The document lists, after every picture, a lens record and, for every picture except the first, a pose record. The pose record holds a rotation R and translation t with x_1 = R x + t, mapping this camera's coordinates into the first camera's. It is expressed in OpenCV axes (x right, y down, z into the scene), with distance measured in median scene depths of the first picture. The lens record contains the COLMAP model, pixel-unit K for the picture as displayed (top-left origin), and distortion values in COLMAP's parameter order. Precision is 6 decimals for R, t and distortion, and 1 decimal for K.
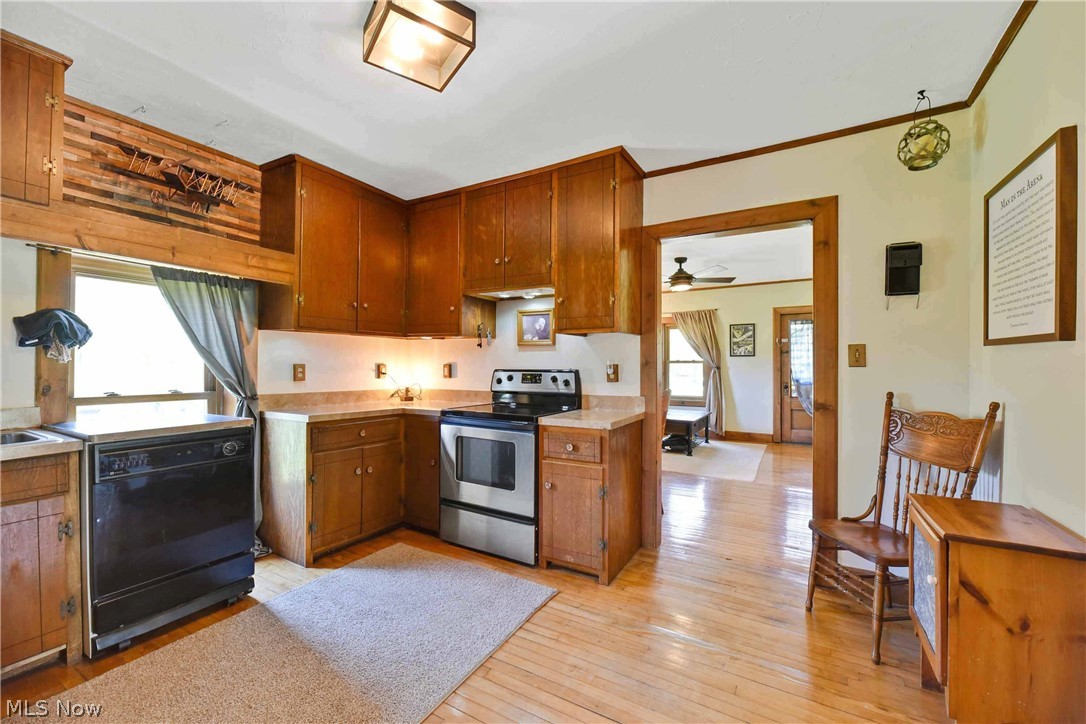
lens RADIAL K [[441.1, 0, 543.0], [0, 441.1, 362.0], [0, 0, 1]] dist [0.000237, 0.000036]
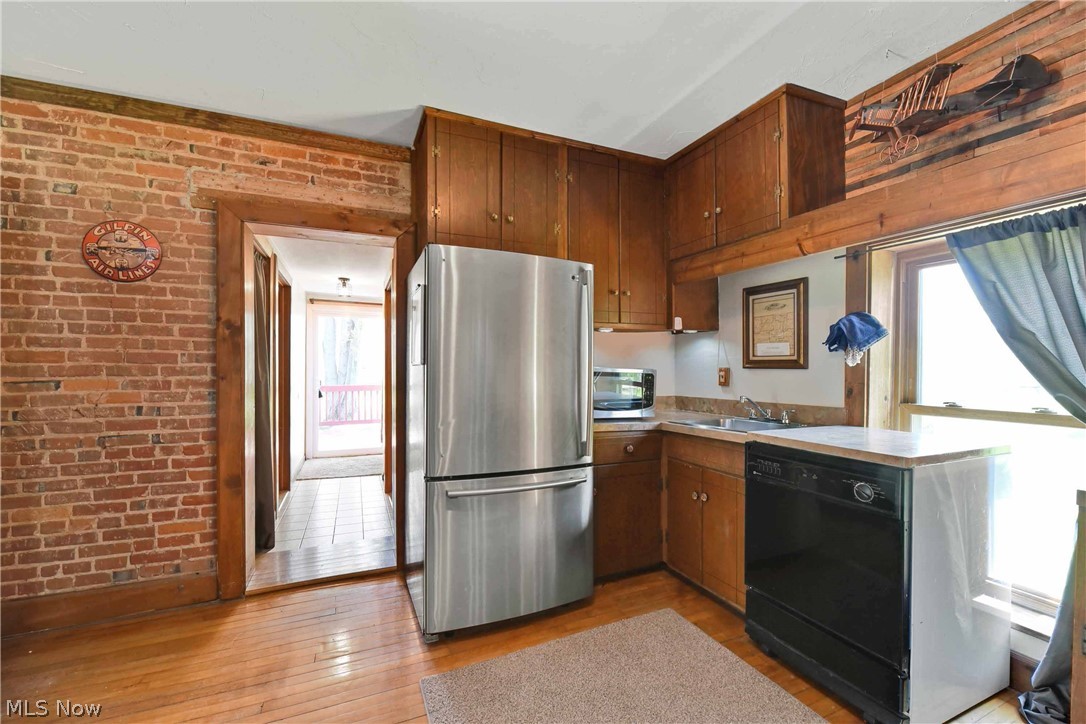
lens RADIAL K [[441.1, 0, 543.0], [0, 441.1, 362.0], [0, 0, 1]] dist [0.000237, 0.000036]
pose [[-0.596956, -0.009699, -0.802215, 0.117864], [-0.001509, 0.999939, -0.010967, 0.005335], [0.802272, -0.005336, -0.596935, 0.911406]]
